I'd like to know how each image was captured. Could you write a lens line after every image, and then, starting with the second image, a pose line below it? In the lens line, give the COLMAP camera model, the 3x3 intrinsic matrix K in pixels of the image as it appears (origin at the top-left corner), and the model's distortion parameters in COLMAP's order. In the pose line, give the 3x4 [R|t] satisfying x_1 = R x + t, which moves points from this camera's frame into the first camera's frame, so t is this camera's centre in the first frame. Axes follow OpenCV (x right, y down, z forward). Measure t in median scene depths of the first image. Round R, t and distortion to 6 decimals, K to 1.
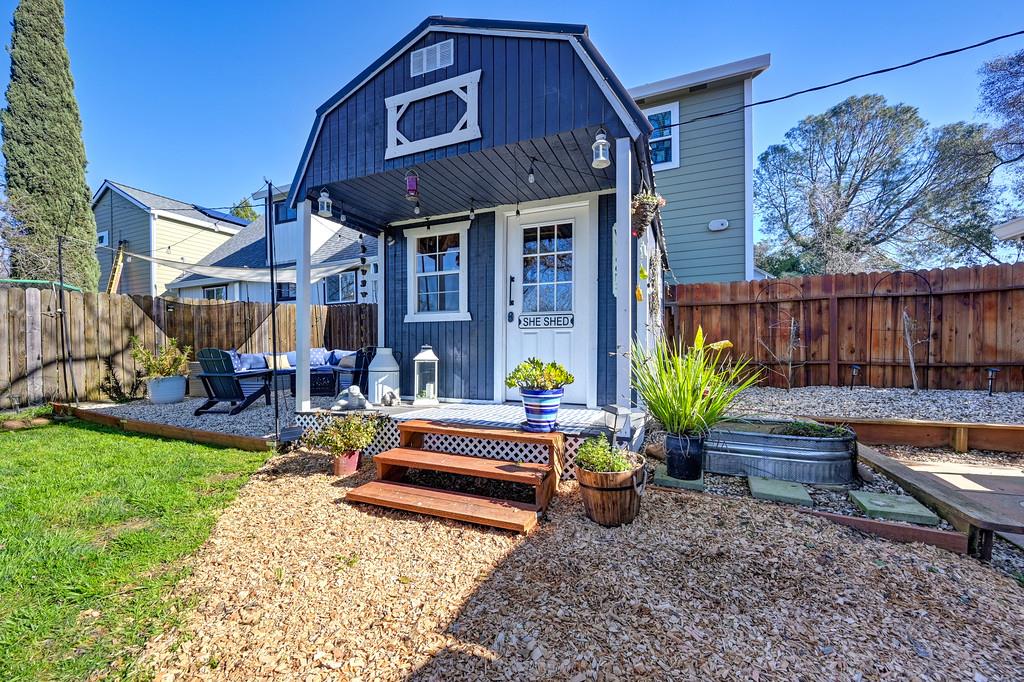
lens RADIAL K [[405.6, 0, 510.0], [0, 405.6, 355.6], [0, 0, 1]] dist [-0.002102, 0.000214]
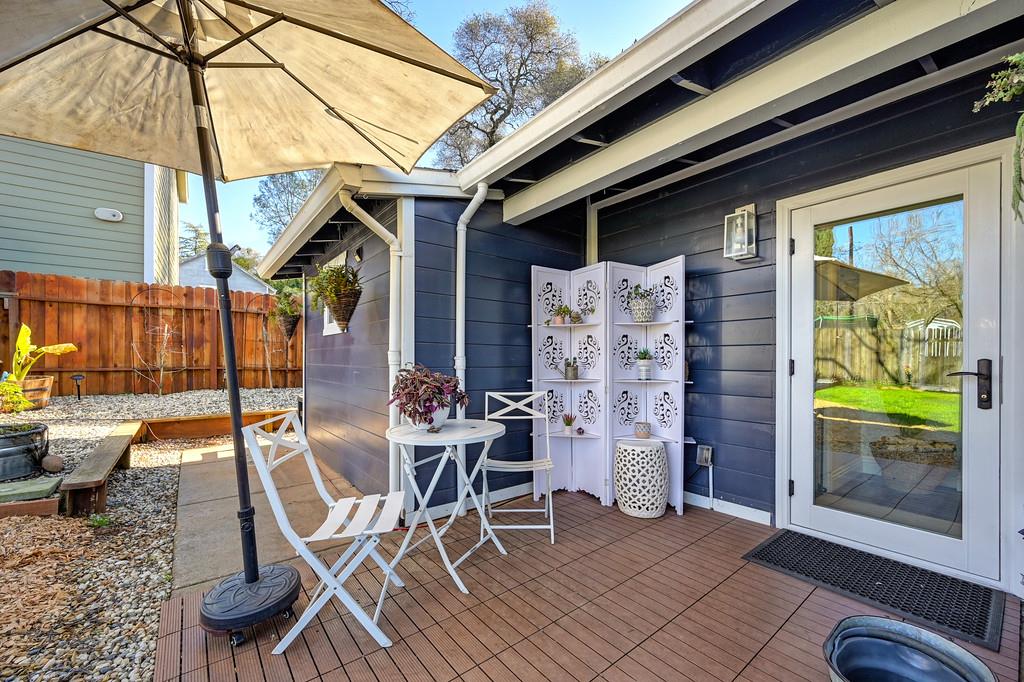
lens RADIAL K [[405.6, 0, 507.3], [0, 405.6, 357.2], [0, 0, 1]] dist [-0.002102, 0.000214]
pose [[0.490108, 0.012598, 0.871571, 0.206279], [0.002870, 0.999867, -0.016066, 0.006765], [-0.871657, 0.010376, 0.490006, -0.222910]]
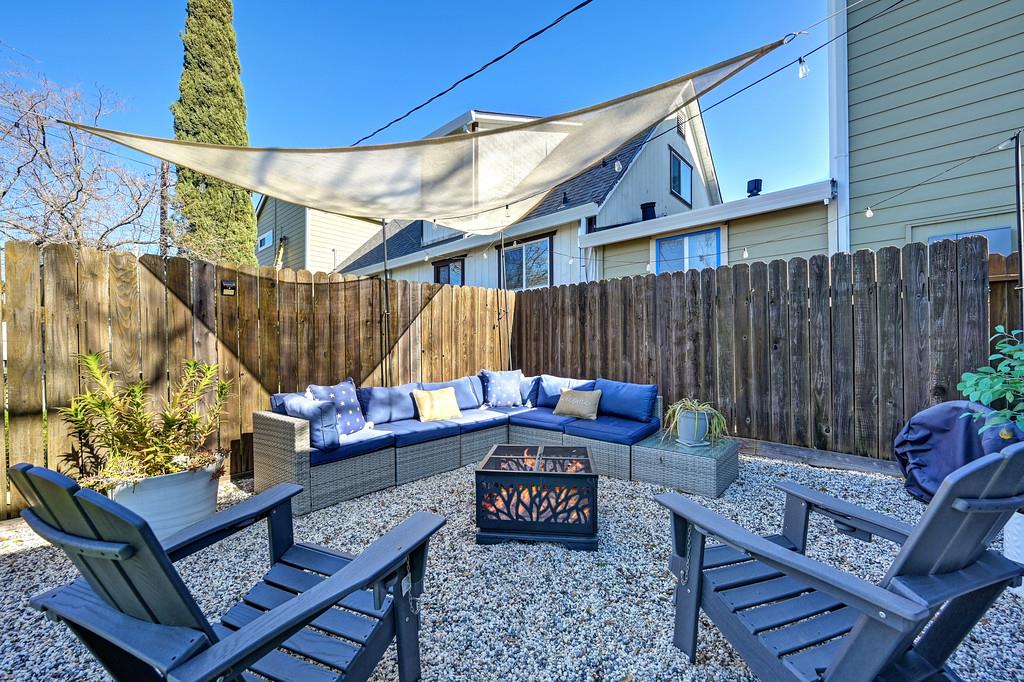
lens RADIAL K [[405.6, 0, 513.6], [0, 405.6, 351.5], [0, 0, 1]] dist [-0.002102, 0.000214]
pose [[0.949751, 0.006864, -0.312932, -0.280107], [-0.012696, 0.999782, -0.016604, -0.030742], [0.312749, 0.019743, 0.949631, 0.474712]]
